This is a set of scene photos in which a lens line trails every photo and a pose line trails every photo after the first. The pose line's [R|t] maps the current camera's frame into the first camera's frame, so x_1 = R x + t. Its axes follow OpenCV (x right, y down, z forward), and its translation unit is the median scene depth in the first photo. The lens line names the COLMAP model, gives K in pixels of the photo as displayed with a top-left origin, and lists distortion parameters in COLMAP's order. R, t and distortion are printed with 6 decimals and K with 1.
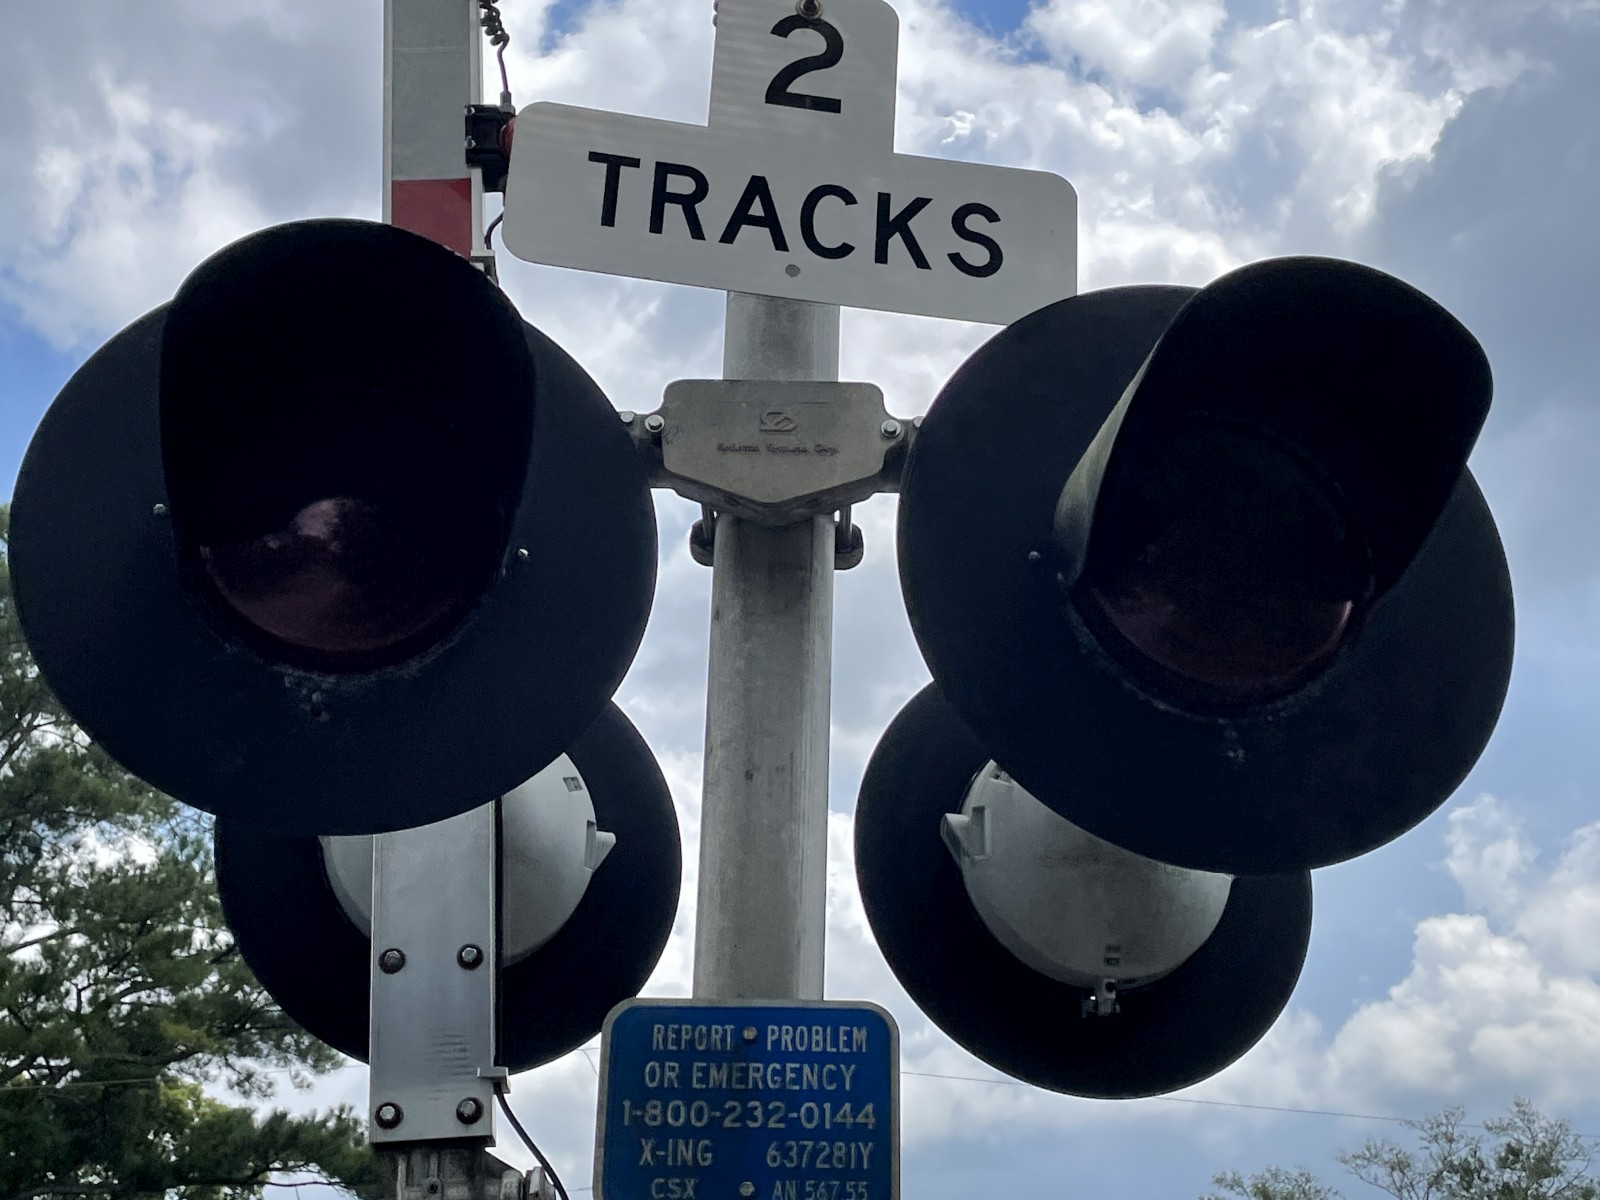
lens RADIAL K [[2289.2, 0, 782.7], [0, 2289.2, 572.6], [0, 0, 1]] dist [0.128517, 0.000000]
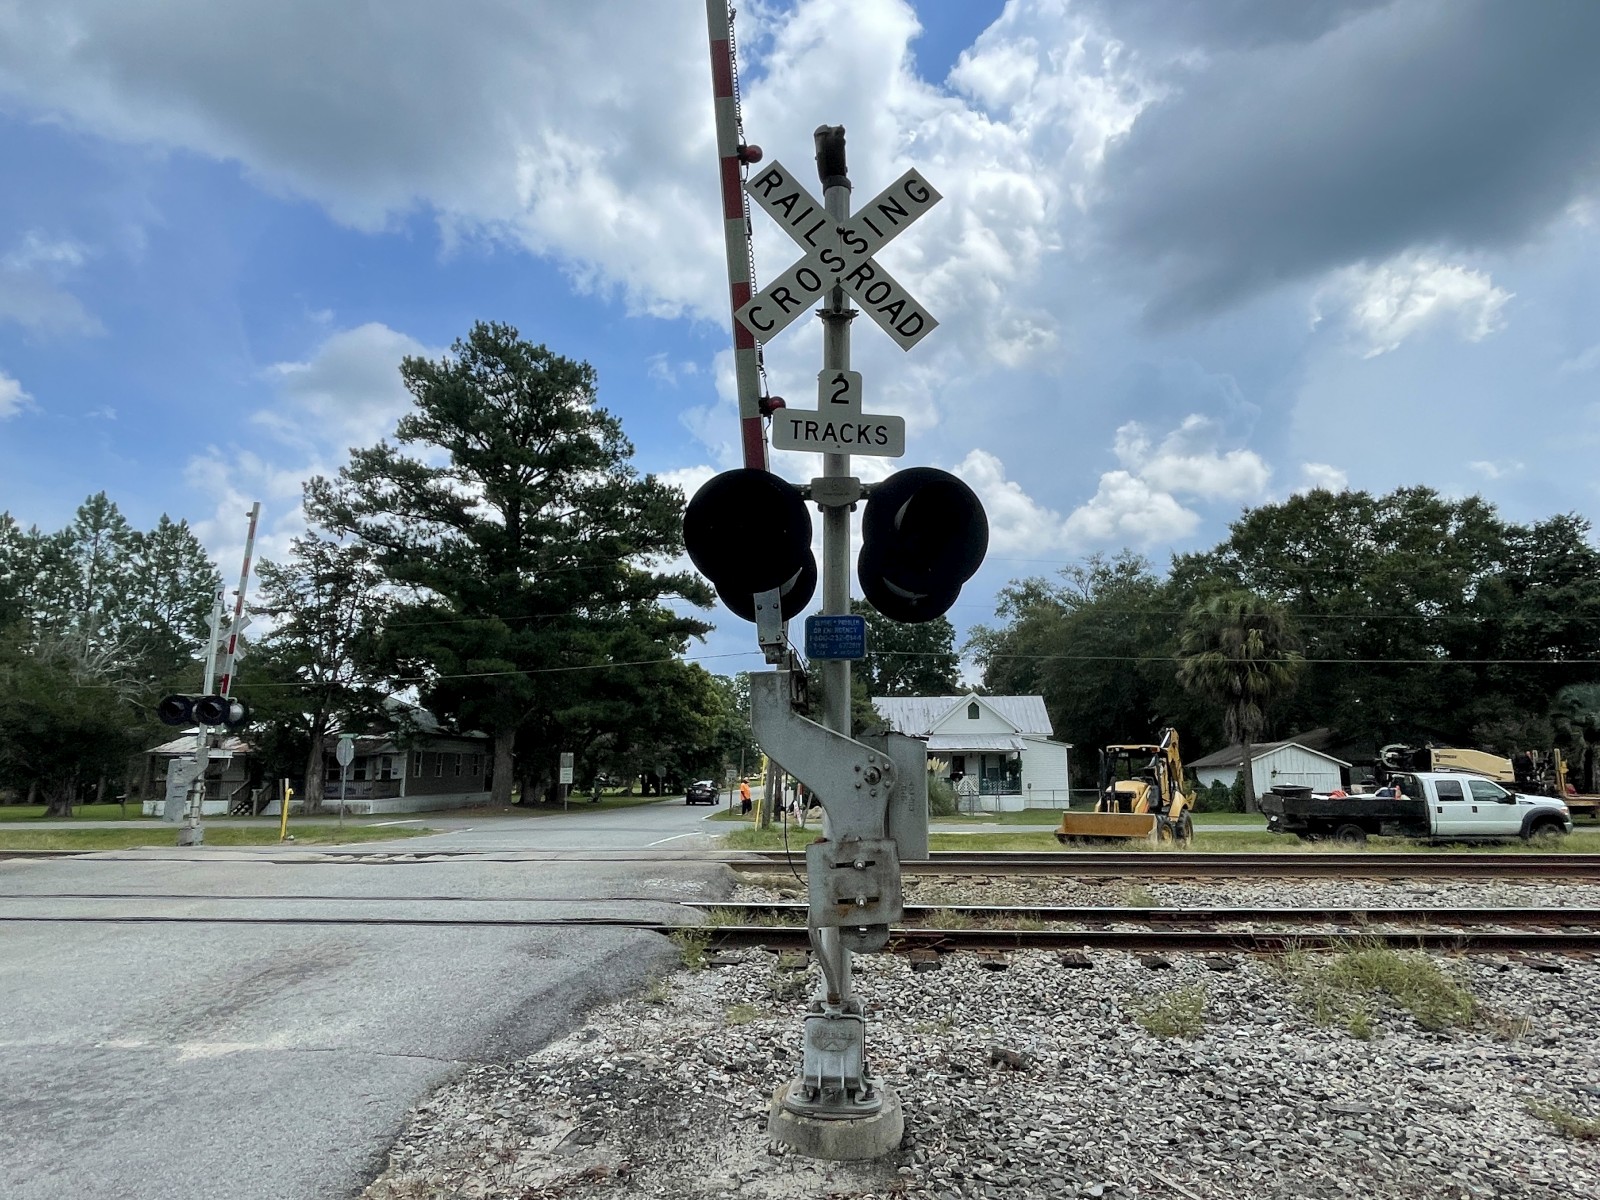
lens RADIAL K [[928.9, 0, 801.4], [0, 928.9, 606.3], [0, 0, 1]] dist [0.006298, -0.001556]
pose [[0.998140, -0.034461, -0.050280, 0.012946], [0.047010, 0.960277, 0.275060, -0.355455], [0.038804, -0.276912, 0.960111, -0.833240]]
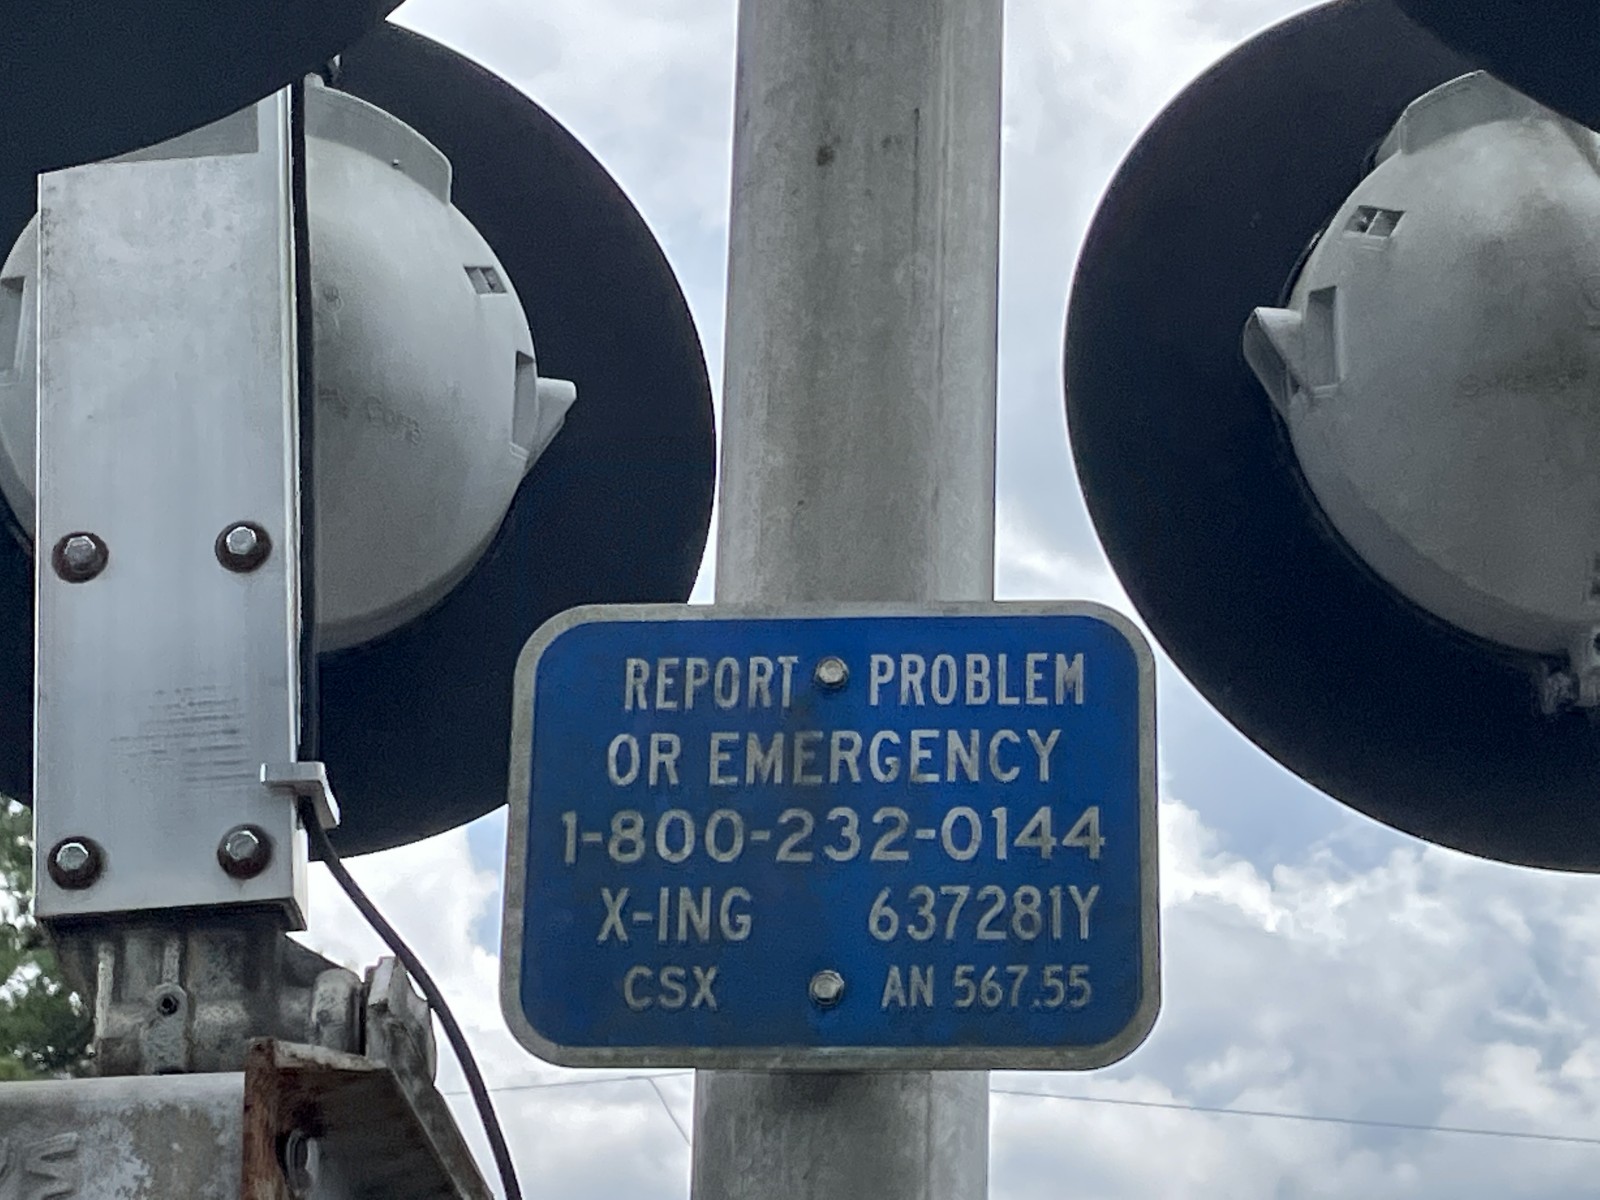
lens RADIAL K [[3862.5, 0, 788.2], [0, 3862.5, 600.5], [0, 0, 1]] dist [0.041505, 0.000000]
pose [[0.998503, -0.019620, -0.051057, 0.016223], [0.023183, 0.997267, 0.070151, 0.125011], [0.049541, -0.071230, 0.996229, 0.215118]]
